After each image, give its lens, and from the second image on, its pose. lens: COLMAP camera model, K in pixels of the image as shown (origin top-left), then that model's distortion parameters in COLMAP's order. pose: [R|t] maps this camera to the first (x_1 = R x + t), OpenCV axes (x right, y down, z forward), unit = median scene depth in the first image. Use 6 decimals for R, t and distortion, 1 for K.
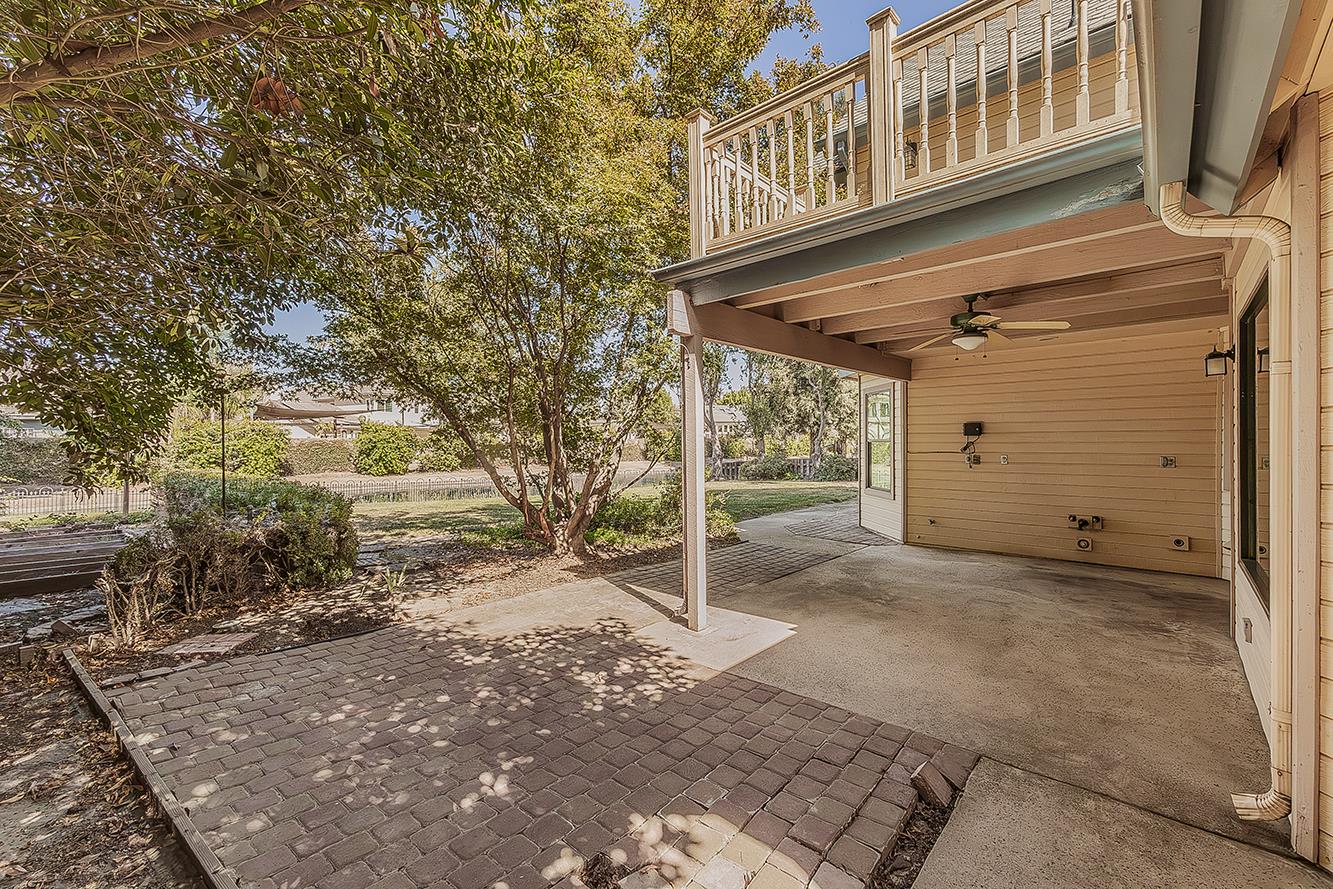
lens RADIAL K [[576.1, 0, 666.5], [0, 576.1, 444.5], [0, 0, 1]] dist [0.022197, 0.000283]
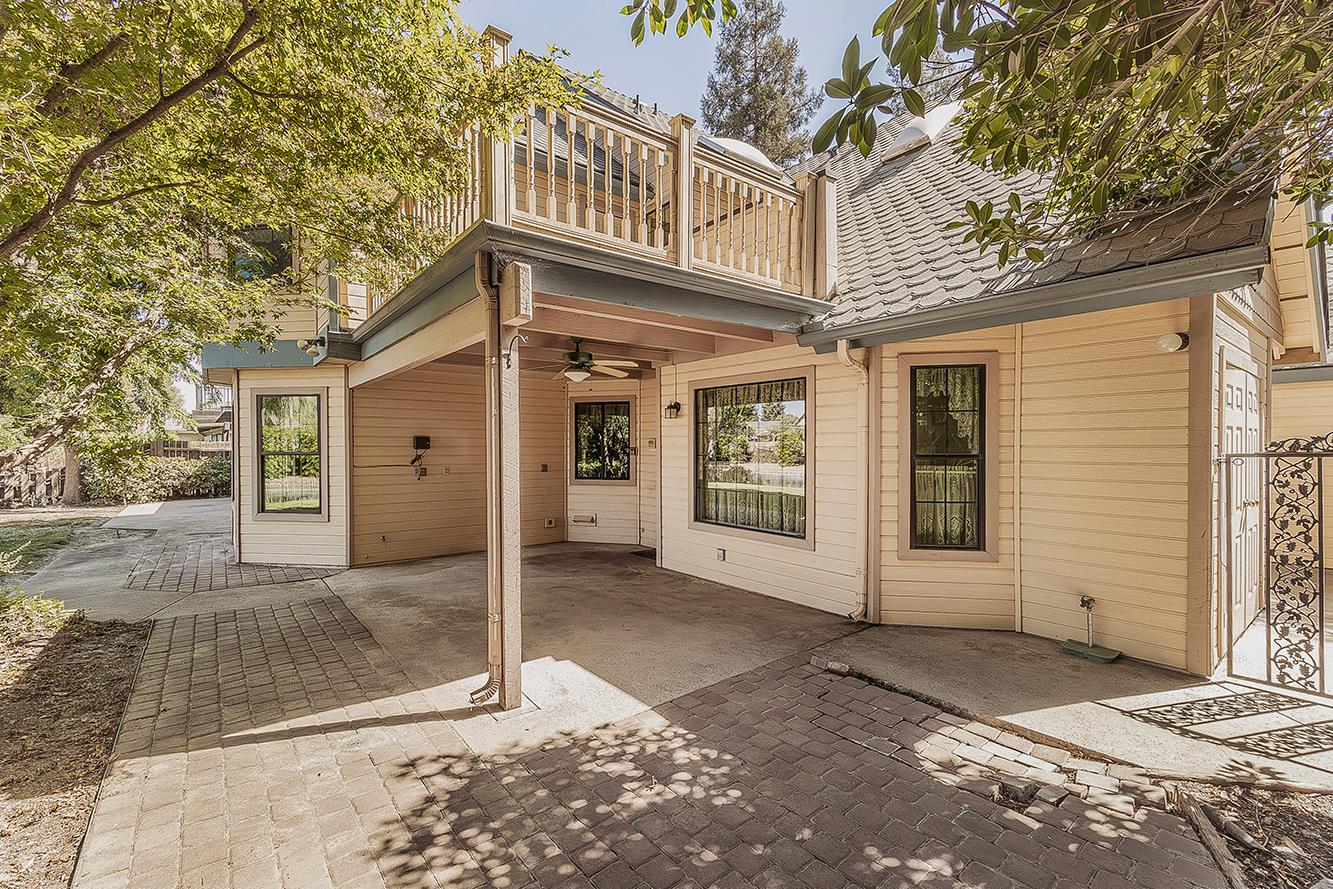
lens RADIAL K [[564.2, 0, 641.1], [0, 564.2, 441.2], [0, 0, 1]] dist [0.002062, 0.000479]
pose [[0.183003, 0.010616, 0.983055, -0.706962], [0.004576, 0.999922, -0.011650, -0.027230], [-0.983102, 0.006630, 0.182940, 0.739543]]
